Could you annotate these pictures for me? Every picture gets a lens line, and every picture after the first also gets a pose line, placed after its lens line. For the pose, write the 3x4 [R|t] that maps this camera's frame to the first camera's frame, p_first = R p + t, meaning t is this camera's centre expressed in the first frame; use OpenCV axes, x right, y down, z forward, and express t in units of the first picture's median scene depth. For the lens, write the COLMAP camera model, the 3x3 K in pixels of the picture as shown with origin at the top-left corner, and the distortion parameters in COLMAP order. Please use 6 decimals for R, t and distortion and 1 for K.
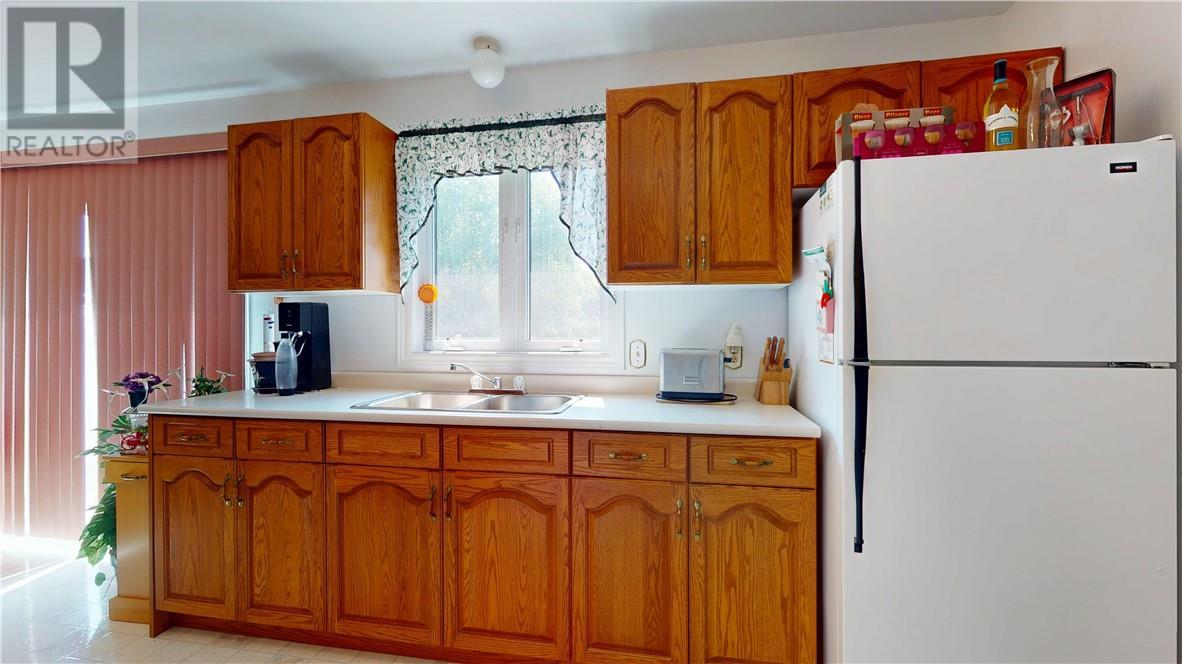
lens RADIAL K [[471.2, 0, 614.5], [0, 471.2, 312.4], [0, 0, 1]] dist [0.003675, 0.000673]
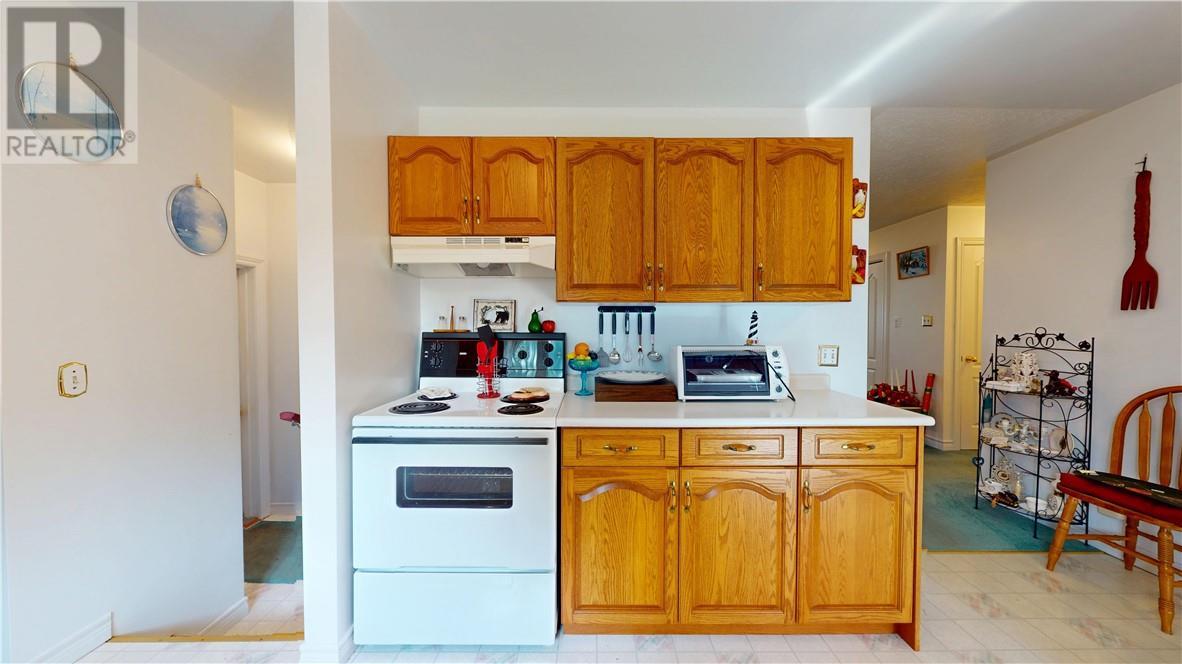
lens RADIAL K [[392.8, 0, 589.4], [0, 392.8, 333.1], [0, 0, 1]] dist [0.000503, -0.000117]
pose [[0.985089, 0.001736, 0.172039, -0.656629], [-0.003791, 0.999925, 0.011614, 0.006012], [-0.172006, -0.012093, 0.985022, 0.113916]]
